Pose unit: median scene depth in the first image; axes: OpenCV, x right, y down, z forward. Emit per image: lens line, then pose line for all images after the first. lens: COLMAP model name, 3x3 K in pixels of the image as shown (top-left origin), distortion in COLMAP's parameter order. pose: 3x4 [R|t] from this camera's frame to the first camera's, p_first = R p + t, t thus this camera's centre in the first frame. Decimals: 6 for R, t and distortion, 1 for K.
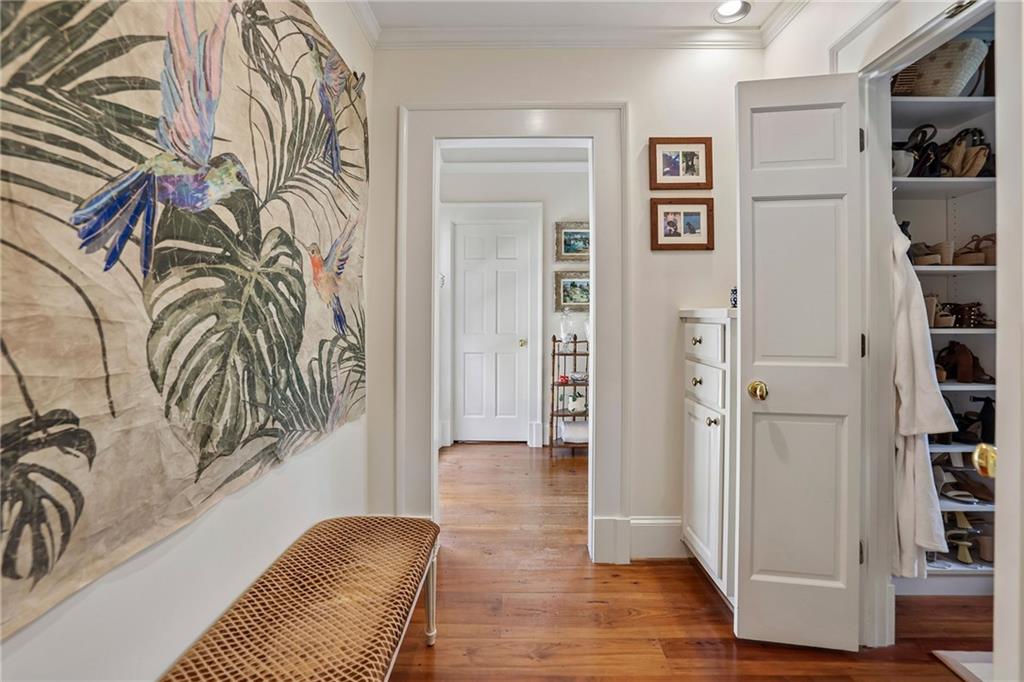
lens RADIAL K [[443.6, 0, 511.9], [0, 443.6, 308.1], [0, 0, 1]] dist [-0.038791, 0.009876]
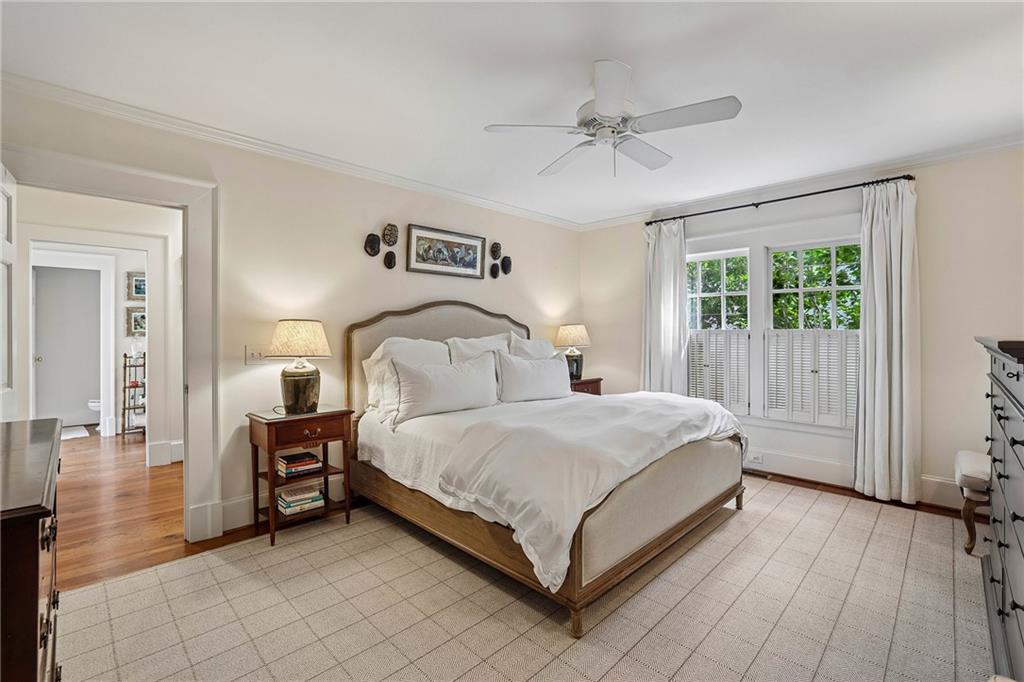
lens RADIAL K [[443.6, 0, 512.5], [0, 443.6, 335.7], [0, 0, 1]] dist [-0.038791, 0.009876]
pose [[0.684880, -0.003251, 0.728649, -0.063438], [-0.001466, 0.999982, 0.005839, -0.003868], [-0.728655, -0.005067, 0.684863, -0.829850]]
